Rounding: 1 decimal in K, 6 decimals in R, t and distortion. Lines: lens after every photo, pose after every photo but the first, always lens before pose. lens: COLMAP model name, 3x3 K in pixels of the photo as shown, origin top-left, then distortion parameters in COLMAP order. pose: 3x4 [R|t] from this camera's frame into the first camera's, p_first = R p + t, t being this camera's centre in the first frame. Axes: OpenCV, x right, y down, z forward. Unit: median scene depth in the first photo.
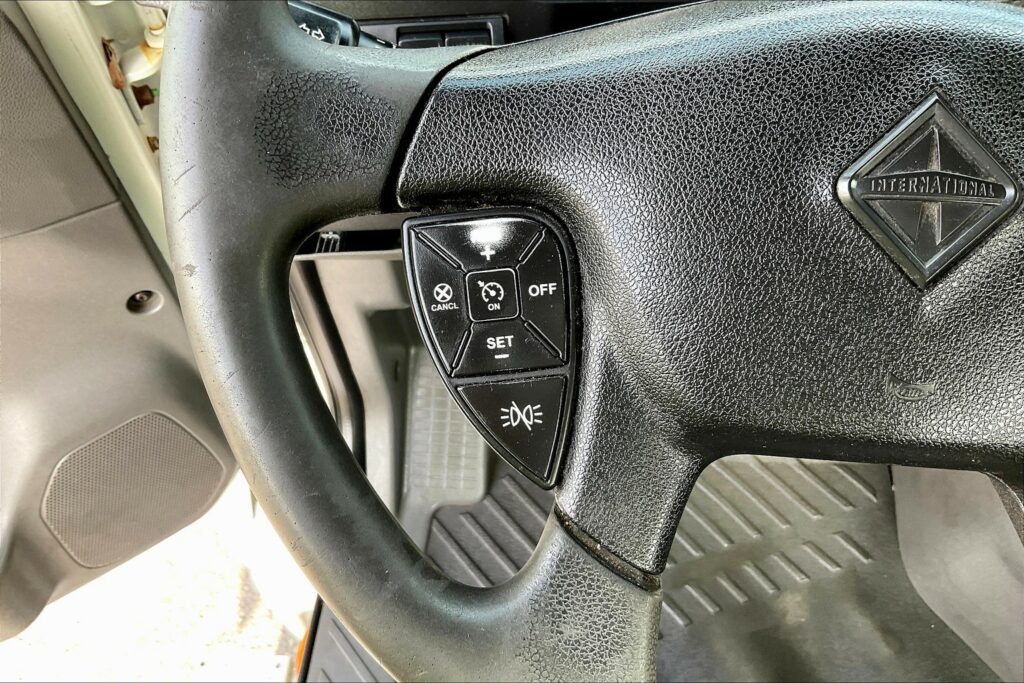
lens RADIAL K [[848.1, 0, 512.0], [0, 848.1, 341.5], [0, 0, 1]] dist [0.121754, -0.256541]
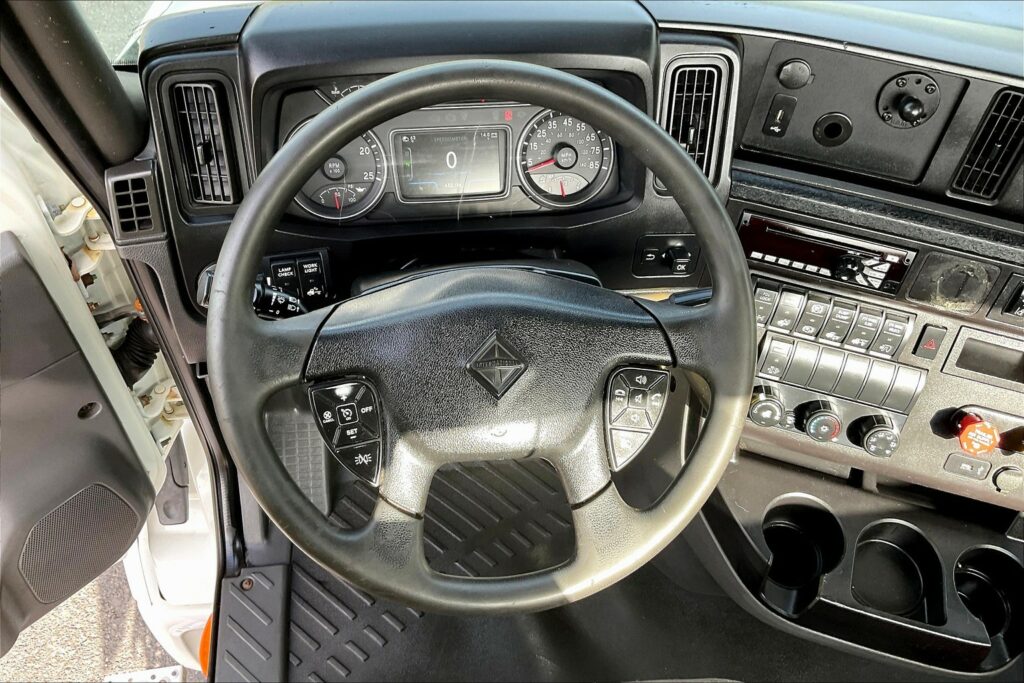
lens RADIAL K [[848.1, 0, 512.0], [0, 848.1, 341.5], [0, 0, 1]] dist [0.121754, -0.256541]
pose [[0.970273, -0.098359, 0.221126, -0.025766], [0.103331, 0.994586, -0.011004, -0.056528], [-0.218846, 0.033526, 0.975183, -0.479339]]
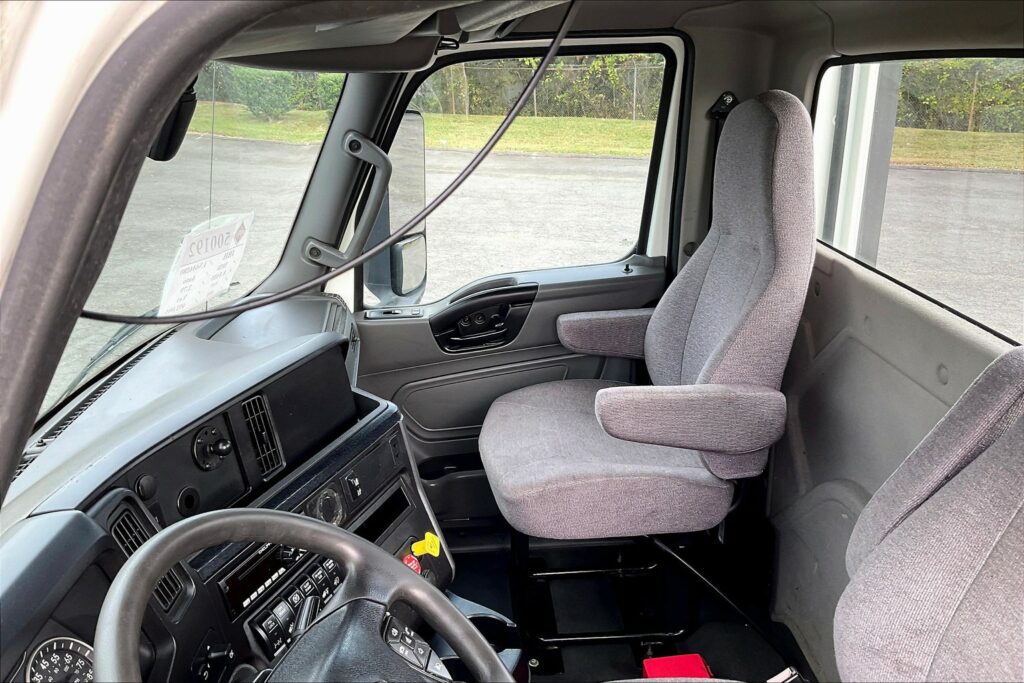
lens RADIAL K [[848.1, 0, 512.0], [0, 848.1, 341.5], [0, 0, 1]] dist [0.121754, -0.256541]
pose [[-0.129278, -0.270440, 0.954017, -0.583676], [0.811784, 0.523653, 0.258447, -0.341207], [-0.569468, 0.807867, 0.151842, -0.214077]]
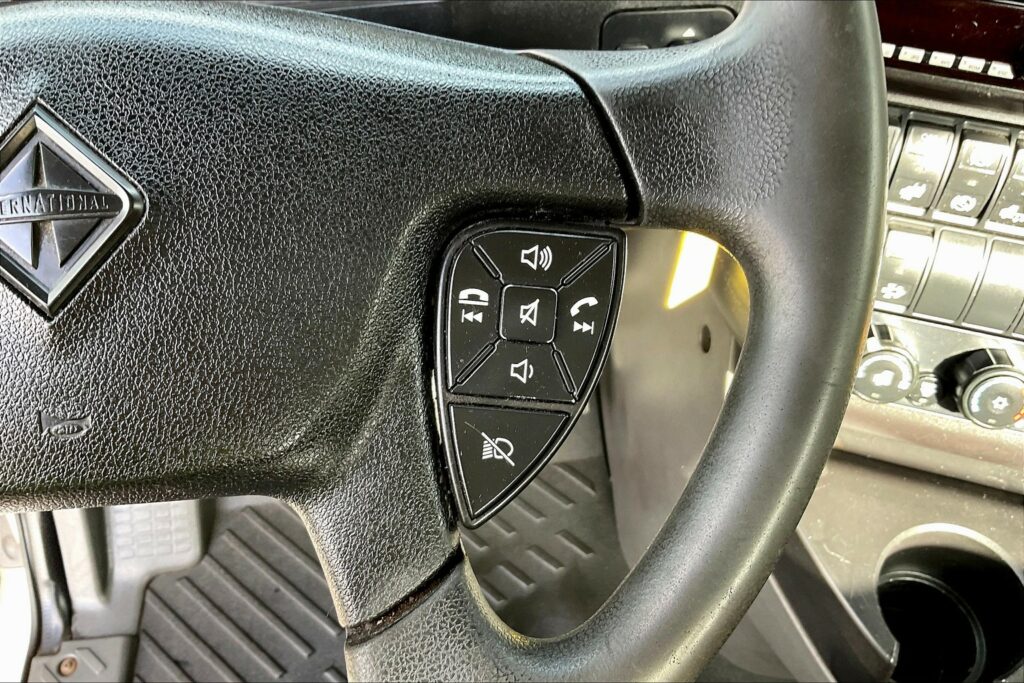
lens RADIAL K [[848.1, 0, 512.0], [0, 848.1, 341.5], [0, 0, 1]] dist [0.121754, -0.256541]
pose [[0.981346, -0.131591, 0.140155, 0.214971], [0.135823, 0.990510, -0.021029, 0.013748], [-0.136058, 0.039673, 0.989906, 0.005274]]
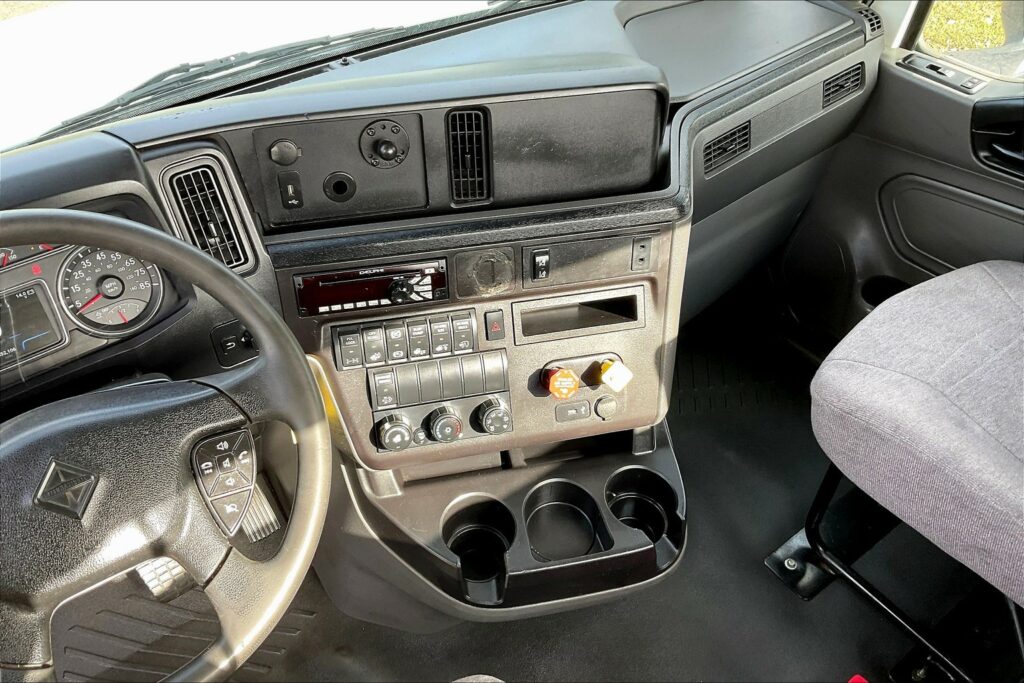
lens RADIAL K [[848.1, 0, 512.0], [0, 848.1, 341.5], [0, 0, 1]] dist [0.121754, -0.256541]
pose [[0.753185, -0.403317, 0.519661, 0.079057], [0.494578, 0.868064, -0.043112, 0.071830], [-0.433711, 0.289484, 0.853284, -0.613695]]
